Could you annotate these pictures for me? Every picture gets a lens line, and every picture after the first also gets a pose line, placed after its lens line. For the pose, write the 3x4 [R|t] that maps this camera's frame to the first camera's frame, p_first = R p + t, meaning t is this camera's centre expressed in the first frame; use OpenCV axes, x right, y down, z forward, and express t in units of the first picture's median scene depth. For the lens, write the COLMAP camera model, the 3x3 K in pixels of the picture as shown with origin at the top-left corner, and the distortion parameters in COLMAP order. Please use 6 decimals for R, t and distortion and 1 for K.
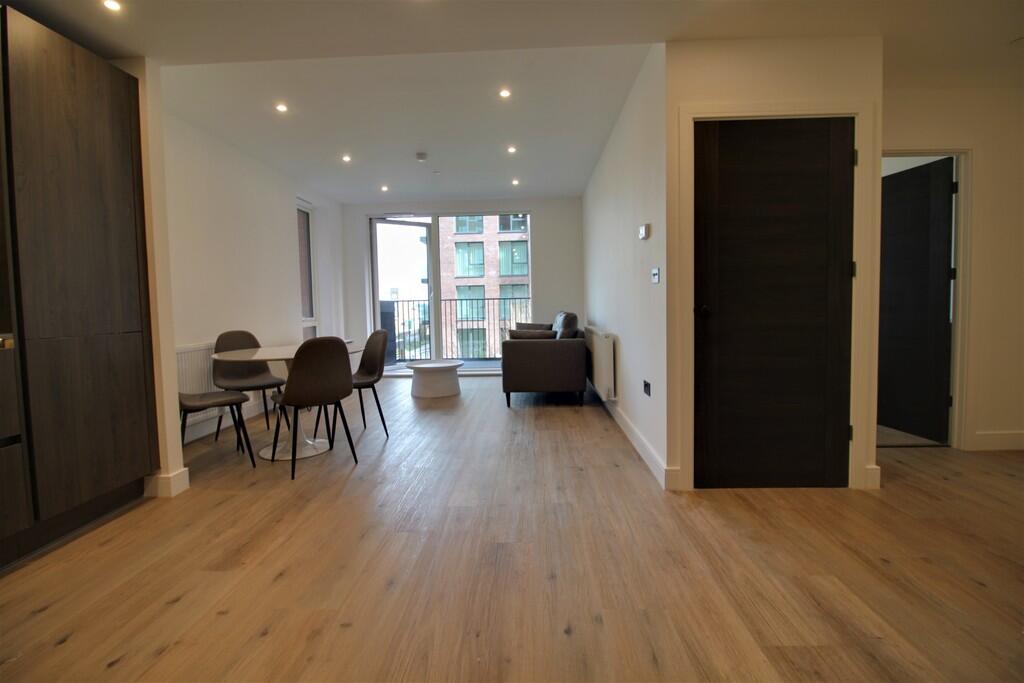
lens RADIAL K [[474.6, 0, 513.5], [0, 474.6, 331.4], [0, 0, 1]] dist [-0.004162, -0.009060]
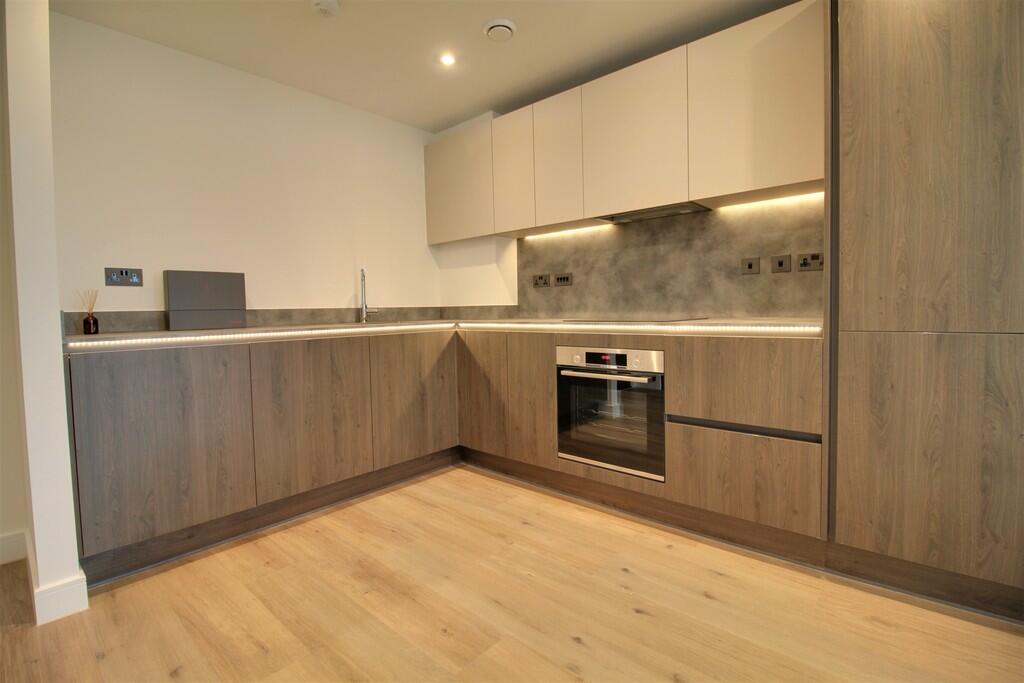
lens RADIAL K [[474.6, 0, 516.8], [0, 474.6, 329.3], [0, 0, 1]] dist [-0.004162, -0.009060]
pose [[-0.630315, 0.067377, -0.773411, 0.001955], [-0.011282, 0.995327, 0.095904, -0.030128], [0.776258, 0.069175, -0.626609, 0.530180]]
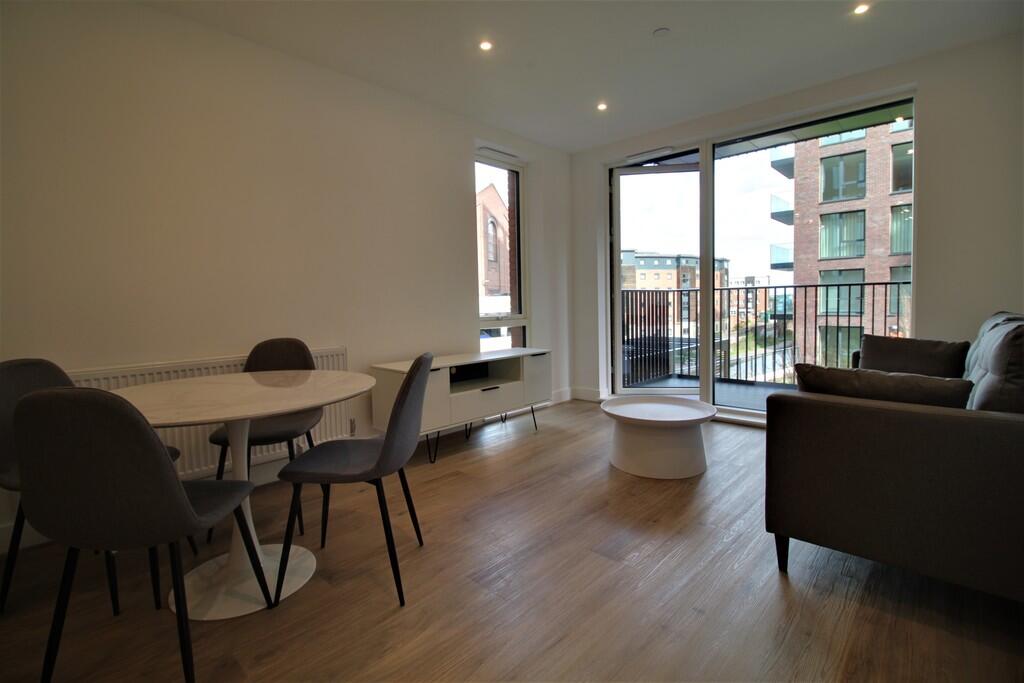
lens RADIAL K [[474.6, 0, 511.8], [0, 474.6, 329.3], [0, 0, 1]] dist [-0.004162, -0.009060]
pose [[0.754591, 0.041919, -0.654855, 0.078834], [-0.032060, 0.999121, 0.027014, -0.042108], [0.655412, 0.000610, 0.755272, 0.705970]]
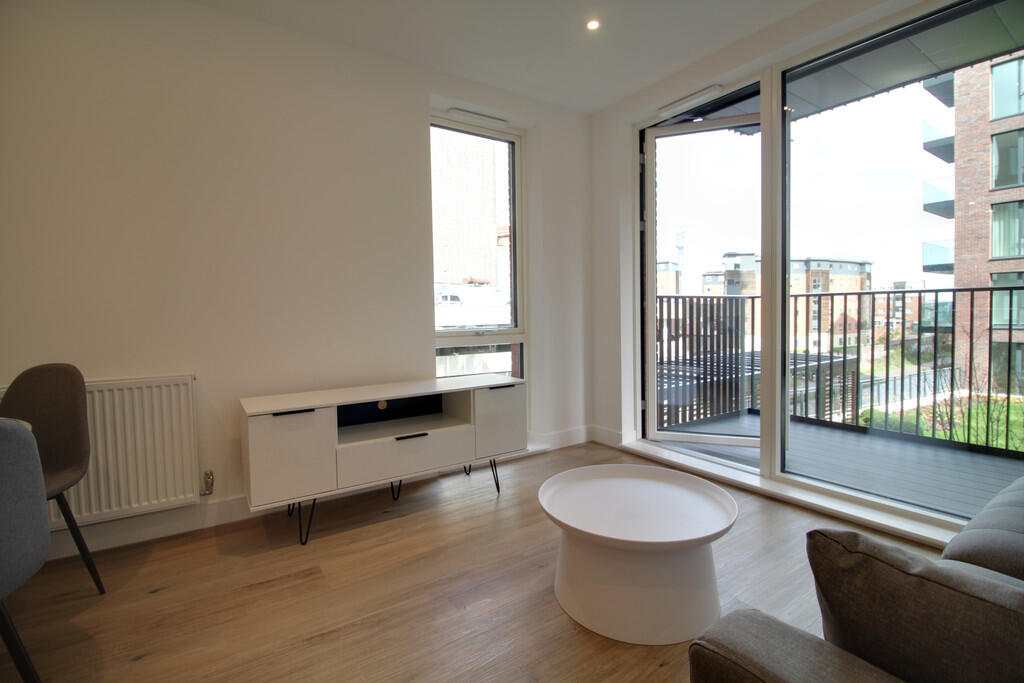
lens RADIAL K [[474.6, 0, 516.5], [0, 474.6, 328.7], [0, 0, 1]] dist [-0.004162, -0.009060]
pose [[0.594644, 0.042040, -0.802890, 0.046335], [-0.043905, 0.998840, 0.019783, -0.064282], [0.802790, 0.023487, 0.595799, 1.078034]]
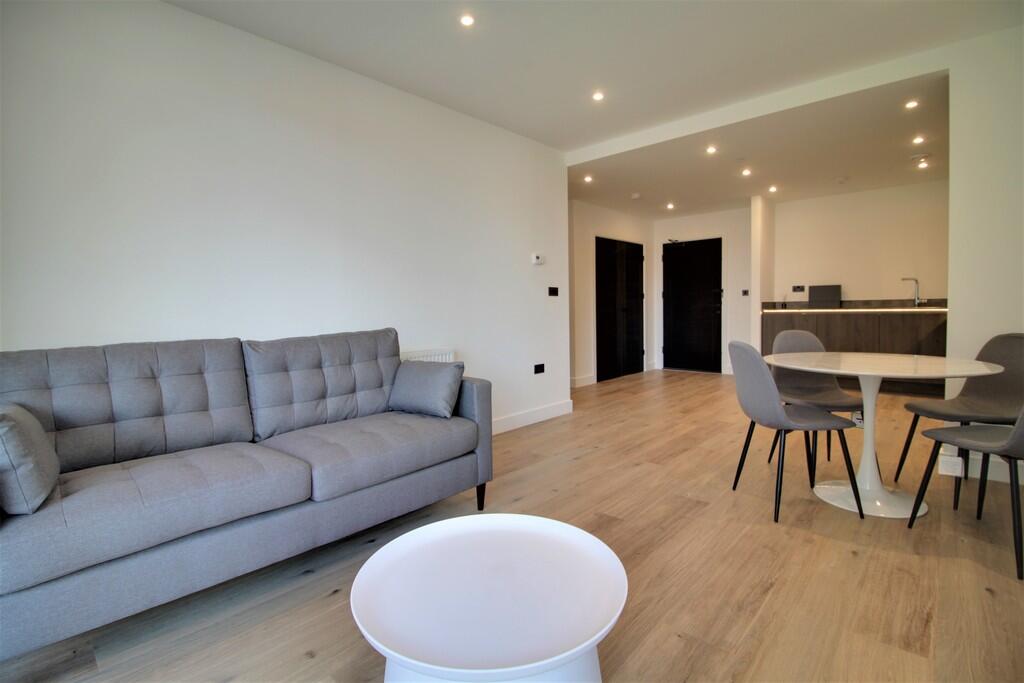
lens RADIAL K [[474.6, 0, 515.2], [0, 474.6, 334.8], [0, 0, 1]] dist [-0.004162, -0.009060]
pose [[-0.761448, -0.003398, 0.648217, -0.453546], [0.071198, 0.993498, 0.088844, -0.088565], [-0.644304, 0.113802, -0.756255, 1.643203]]
